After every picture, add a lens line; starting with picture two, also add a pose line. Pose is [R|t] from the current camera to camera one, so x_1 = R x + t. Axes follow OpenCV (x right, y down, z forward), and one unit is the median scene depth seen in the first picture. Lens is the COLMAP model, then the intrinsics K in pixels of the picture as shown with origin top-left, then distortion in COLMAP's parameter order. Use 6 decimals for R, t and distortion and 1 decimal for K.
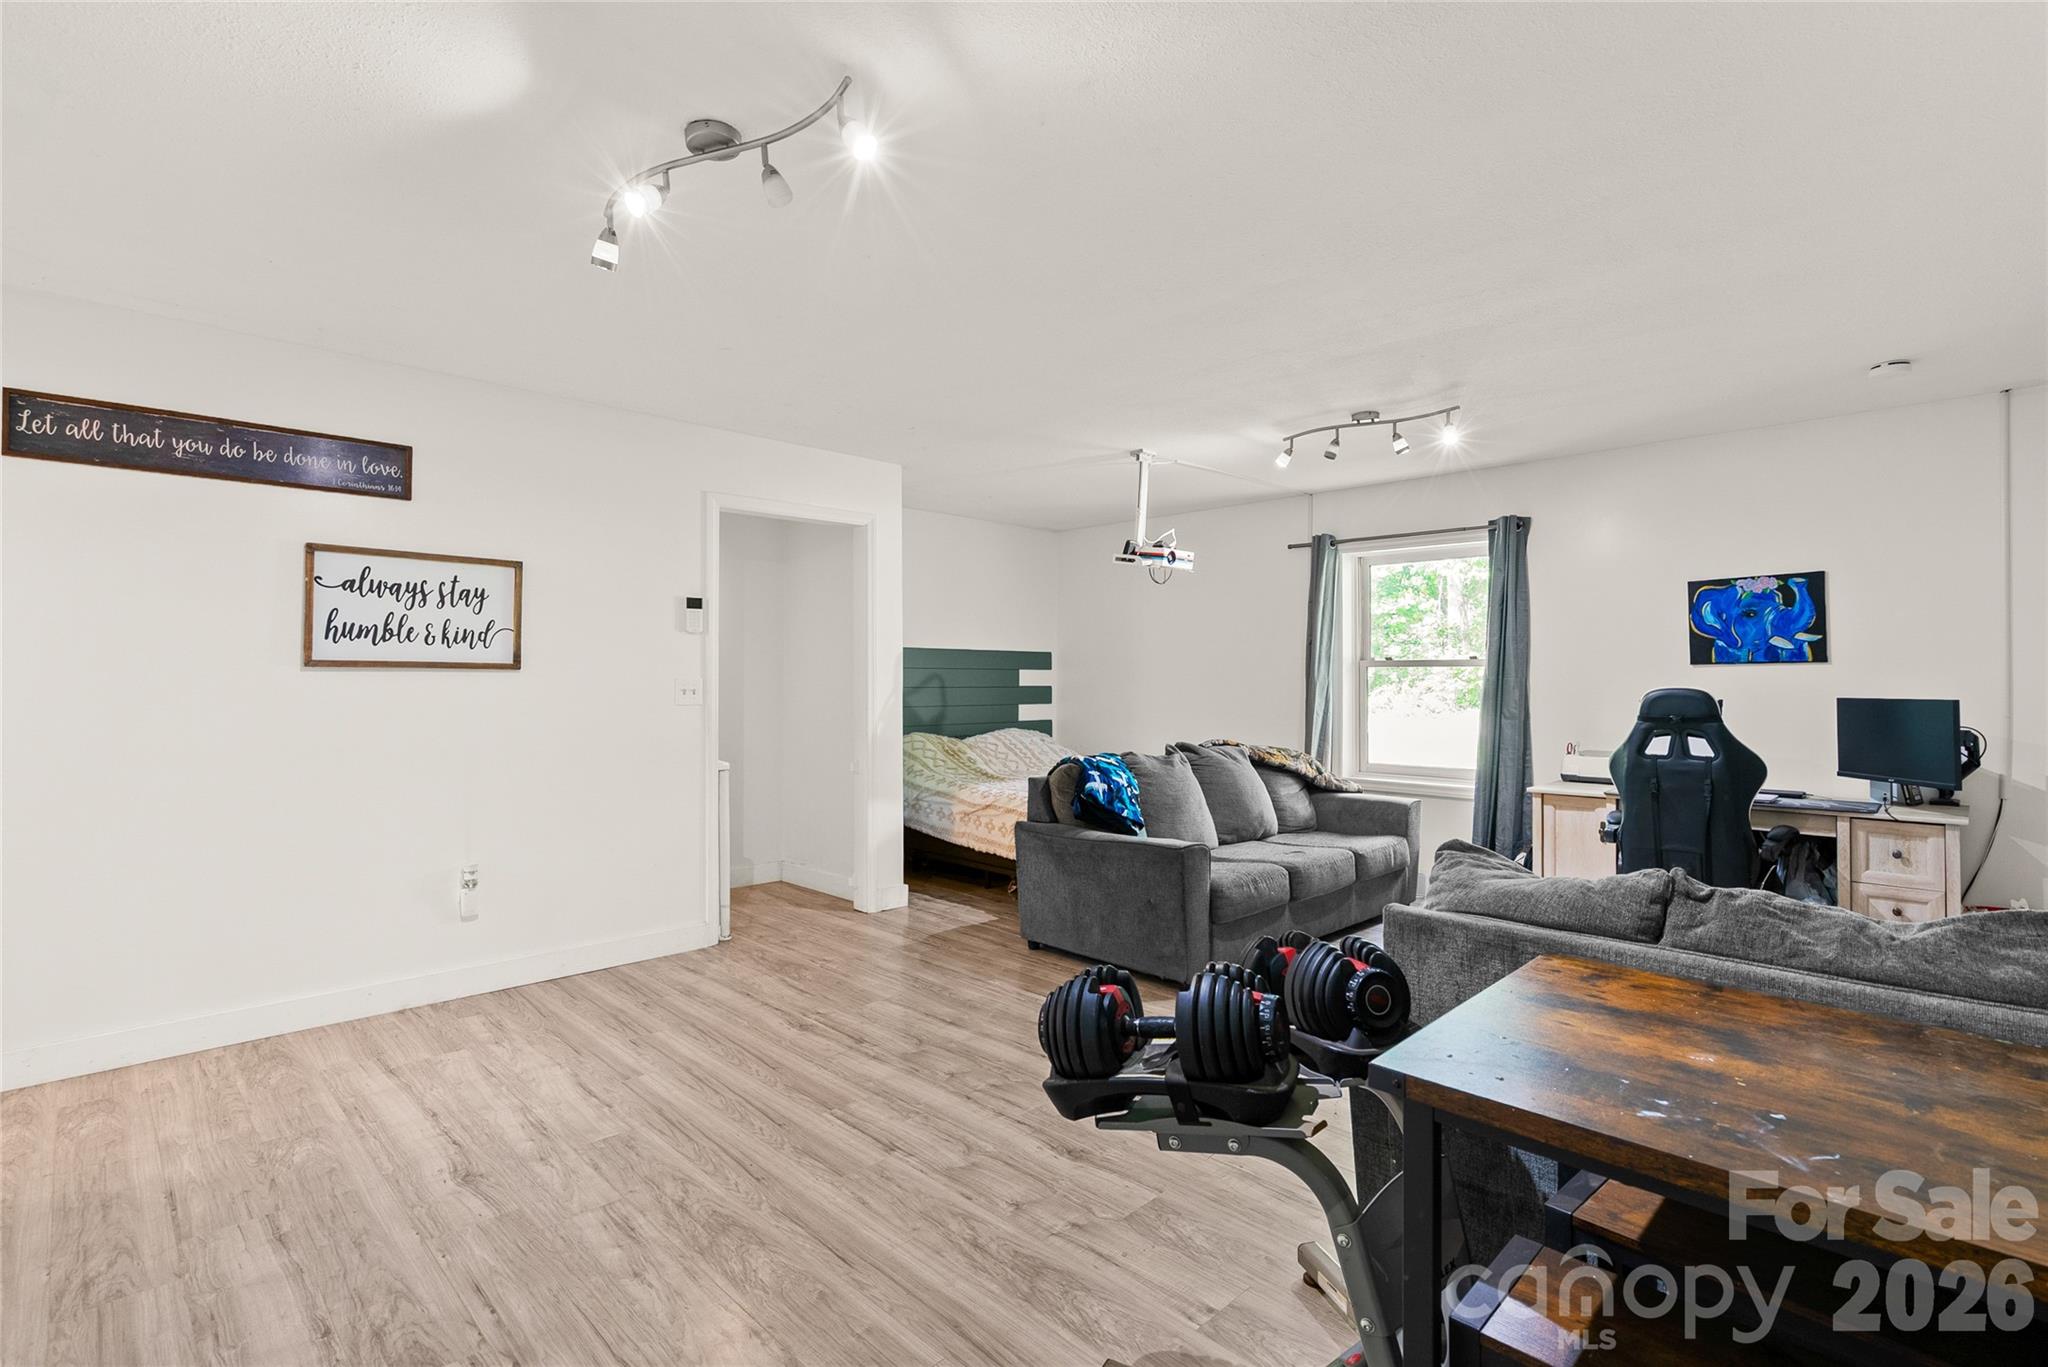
lens RADIAL K [[960.0, 0, 1022.3], [0, 960.0, 674.9], [0, 0, 1]] dist [-0.004584, 0.000248]
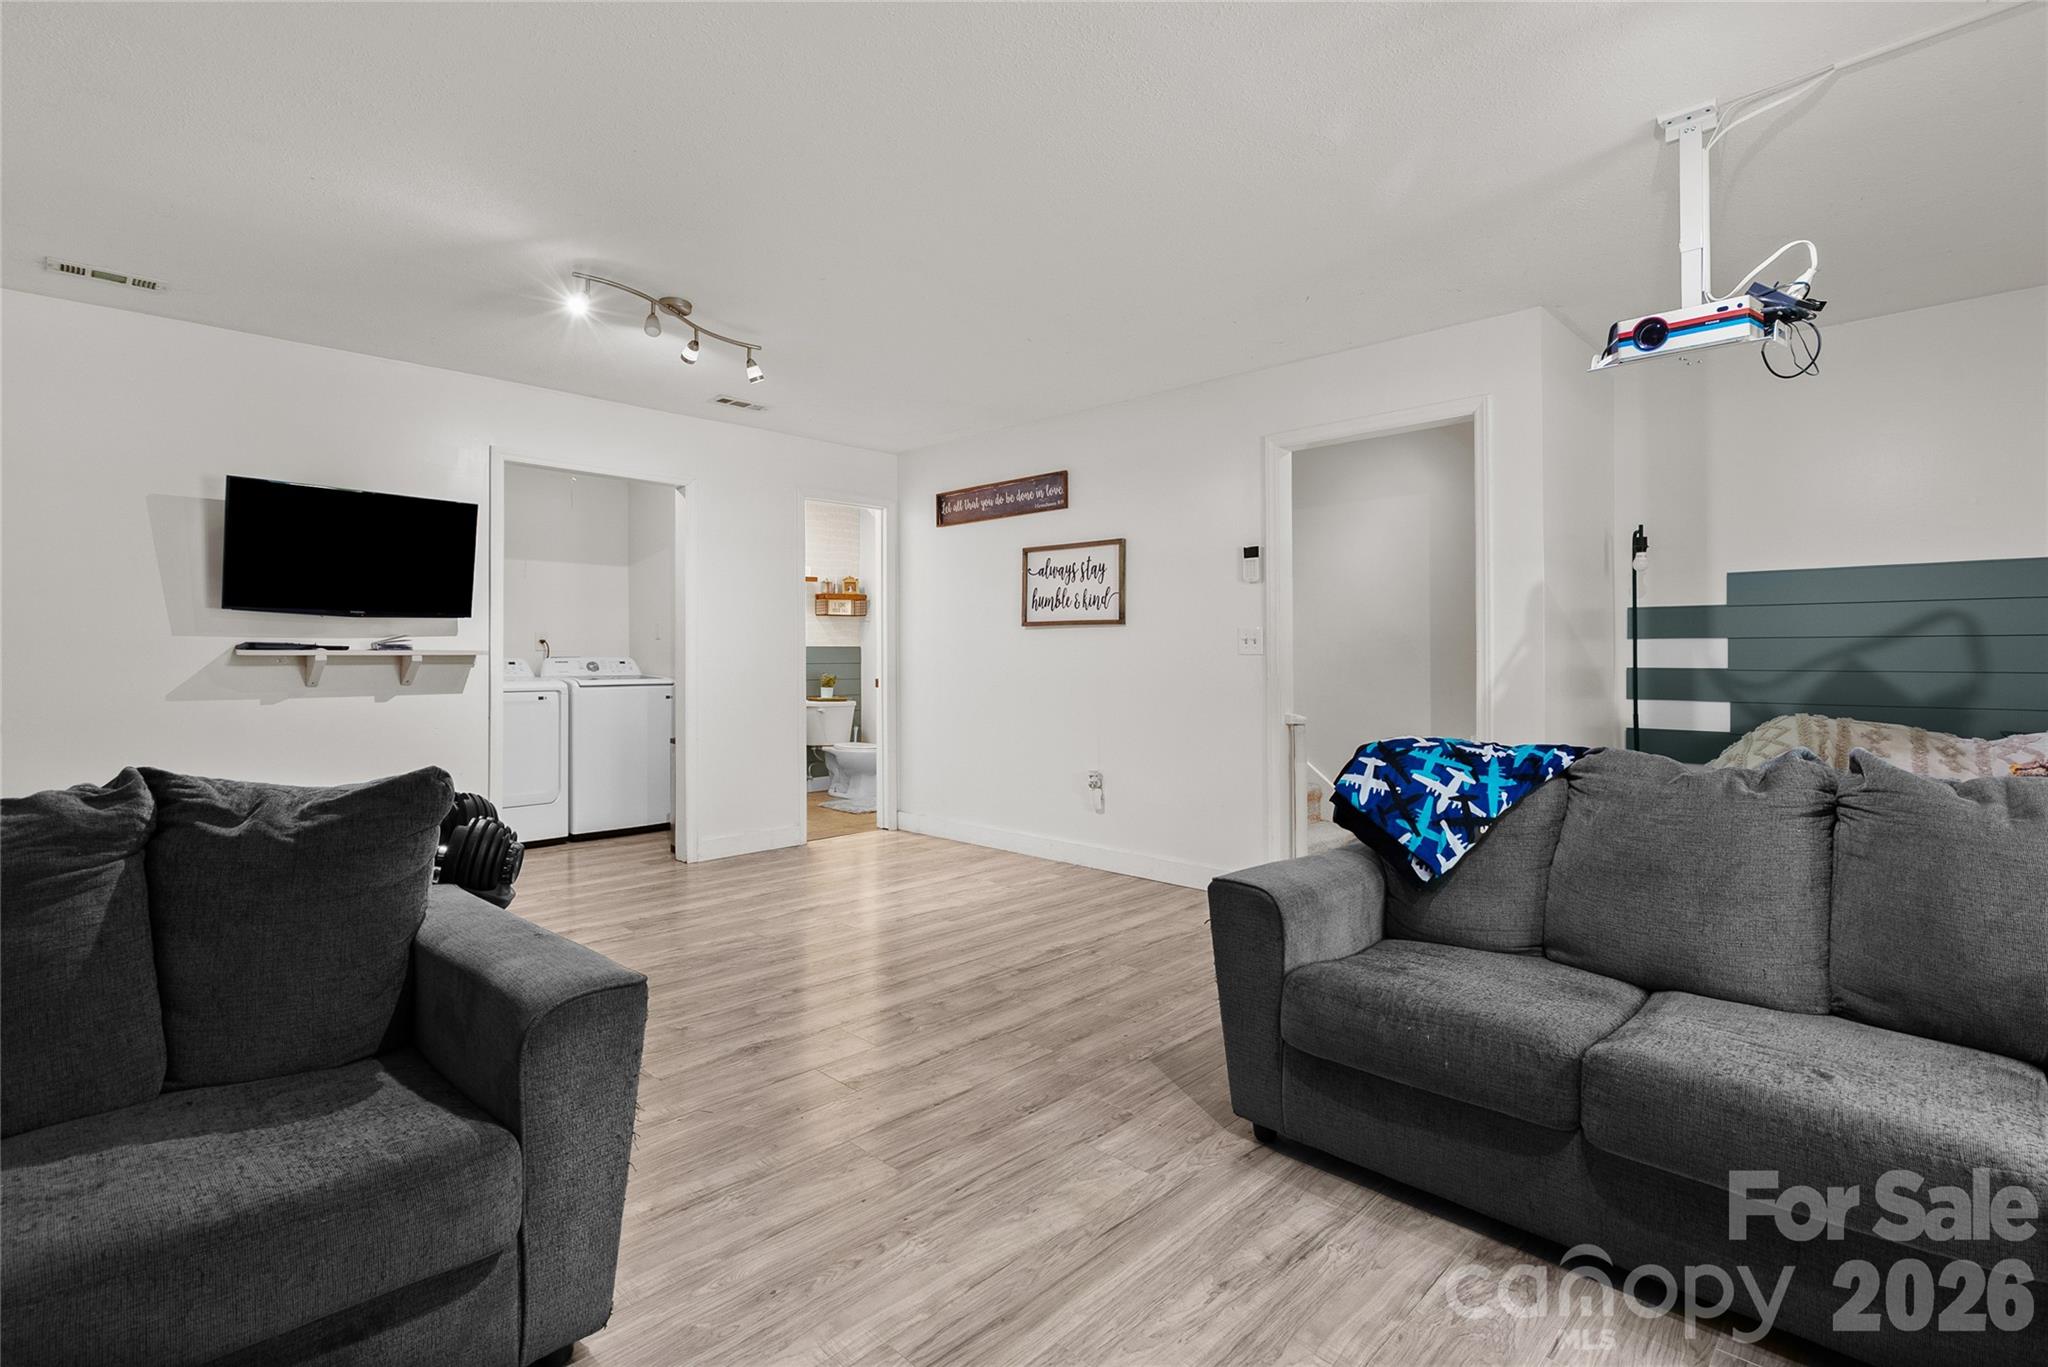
lens RADIAL K [[974.4, 0, 1020.7], [0, 974.4, 662.2], [0, 0, 1]] dist [-0.001547, -0.000095]
pose [[0.010874, 0.002627, -0.999937, 0.783237], [0.004796, 0.999985, 0.002679, 0.041798], [0.999929, -0.004825, 0.010861, 0.877838]]
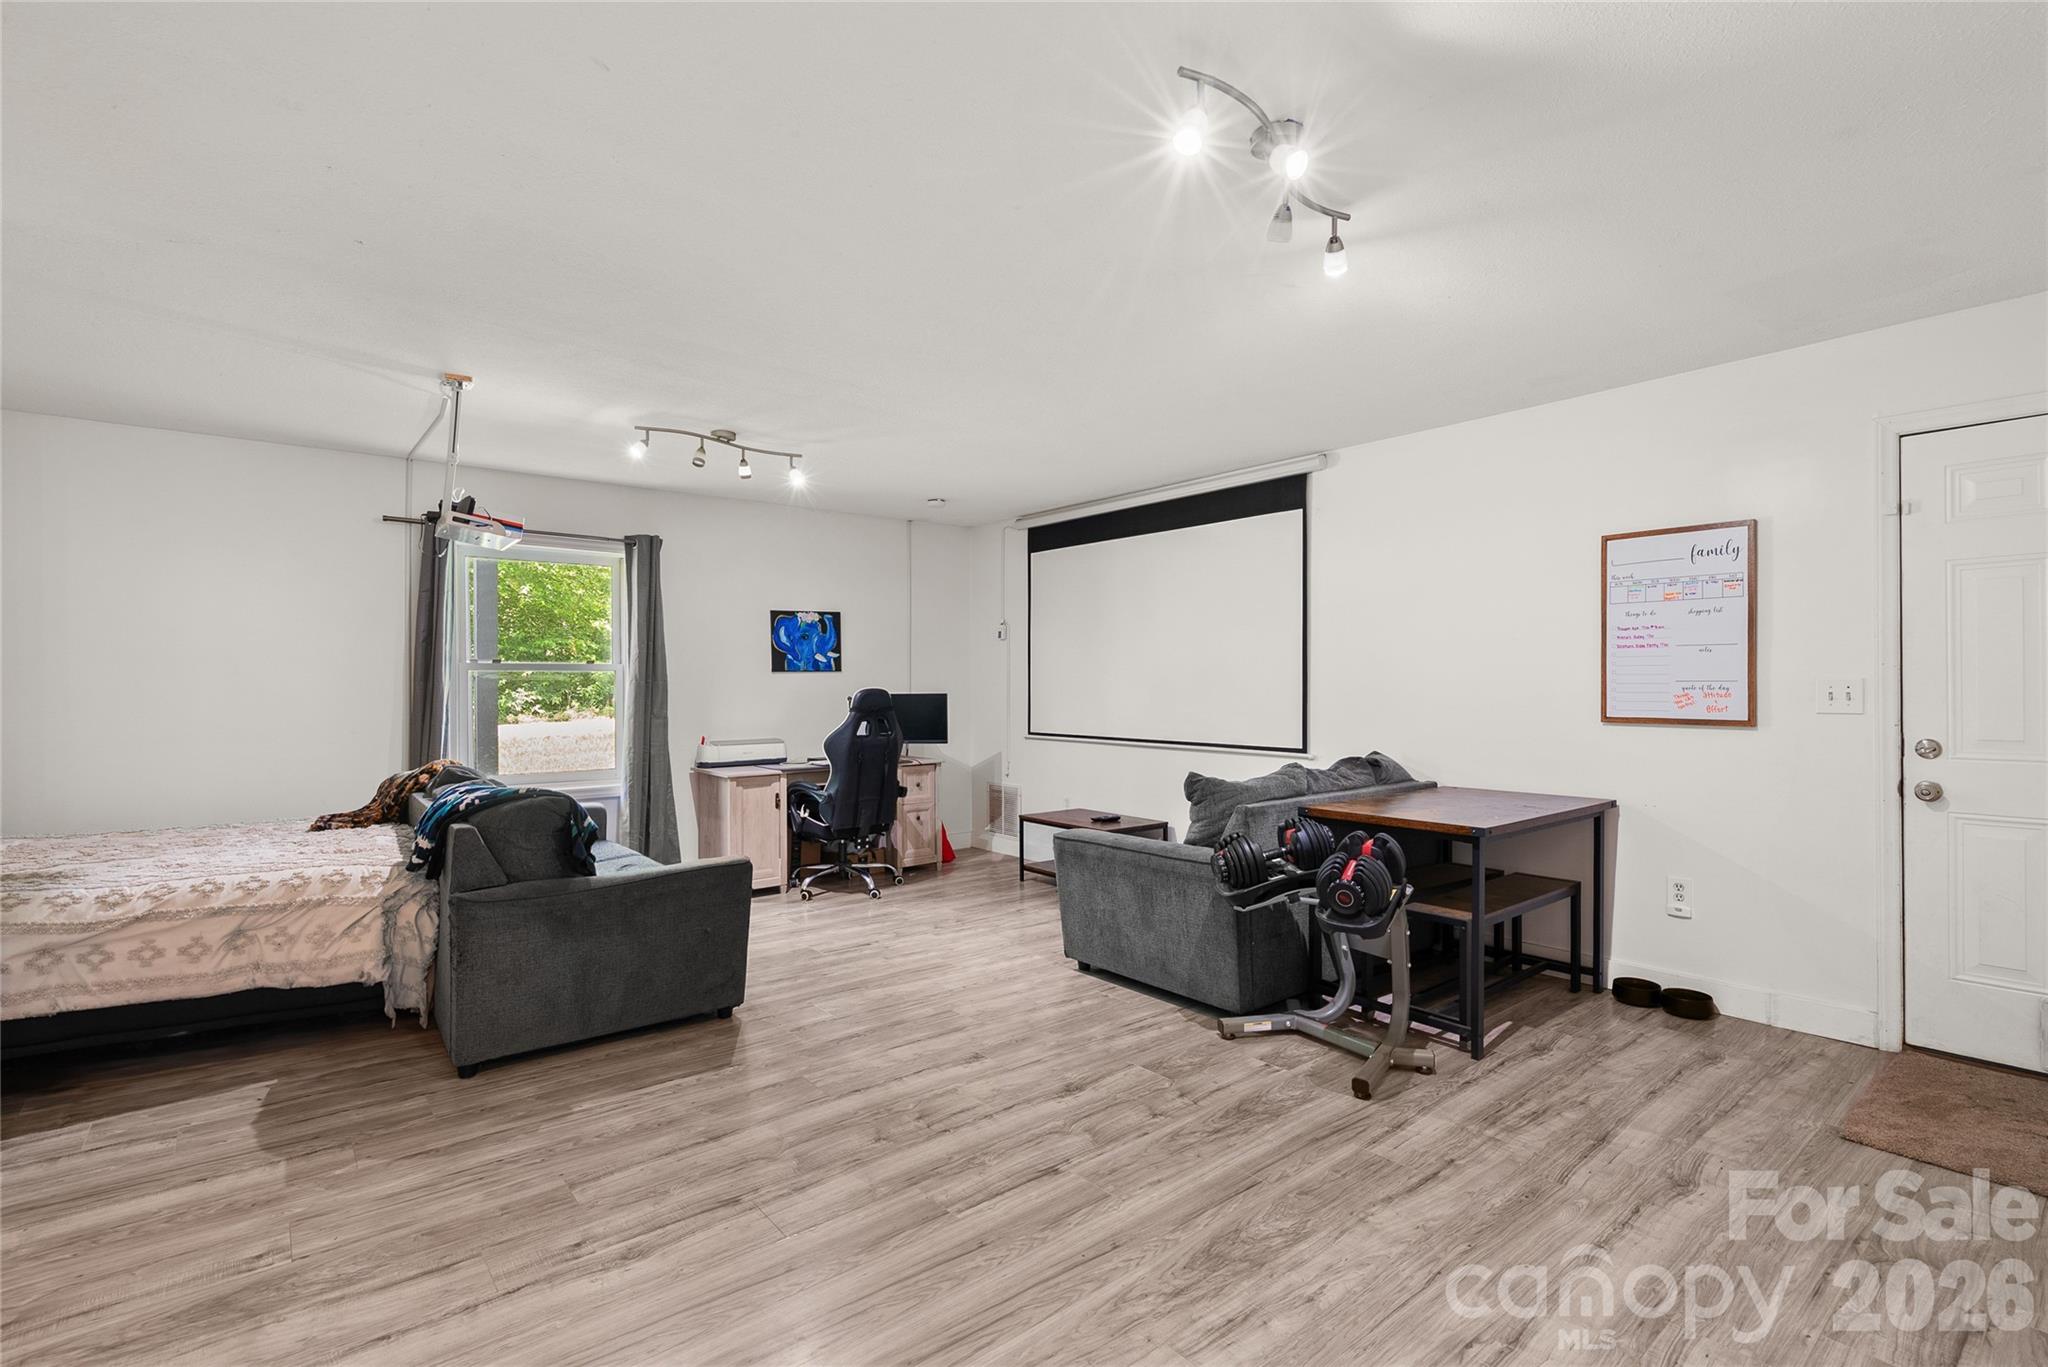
lens RADIAL K [[930.4, 0, 1033.5], [0, 930.4, 694.0], [0, 0, 1]] dist [-0.003861, 0.000541]
pose [[0.091004, -0.012460, 0.995773, -0.725525], [-0.002297, 0.999916, 0.012721, 0.003582], [-0.995848, -0.003445, 0.090968, 0.642029]]
